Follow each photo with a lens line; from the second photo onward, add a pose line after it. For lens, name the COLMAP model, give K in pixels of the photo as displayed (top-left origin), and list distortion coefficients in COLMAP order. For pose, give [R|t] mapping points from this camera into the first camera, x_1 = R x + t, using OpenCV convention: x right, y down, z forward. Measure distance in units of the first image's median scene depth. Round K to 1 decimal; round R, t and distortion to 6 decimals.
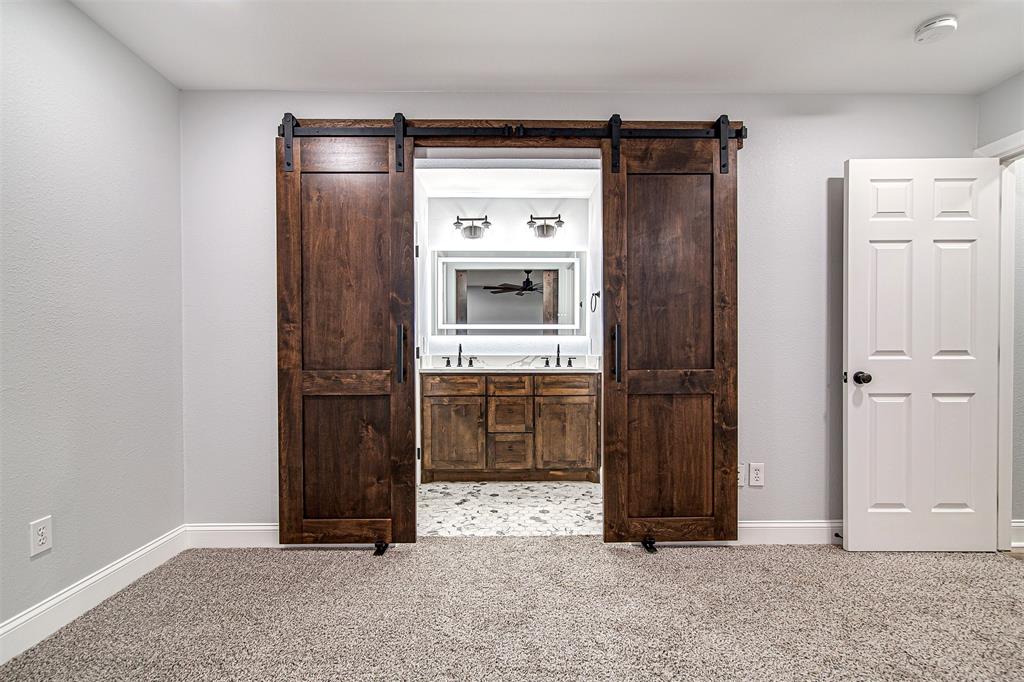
lens RADIAL K [[451.4, 0, 522.5], [0, 451.4, 358.0], [0, 0, 1]] dist [0.000179, 0.000993]
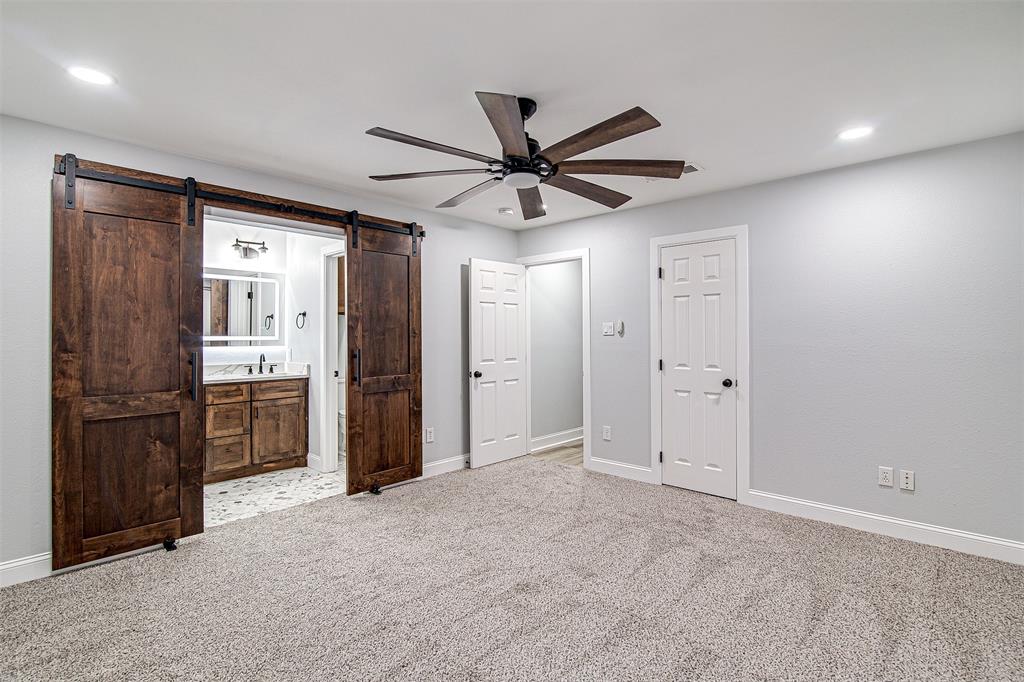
lens RADIAL K [[477.4, 0, 497.3], [0, 477.4, 338.5], [0, 0, 1]] dist [-0.003184, -0.000490]
pose [[0.713250, -0.004228, 0.700897, -0.566993], [0.012713, 0.999895, -0.006905, -0.088961], [-0.700795, 0.013835, 0.713229, -0.463315]]
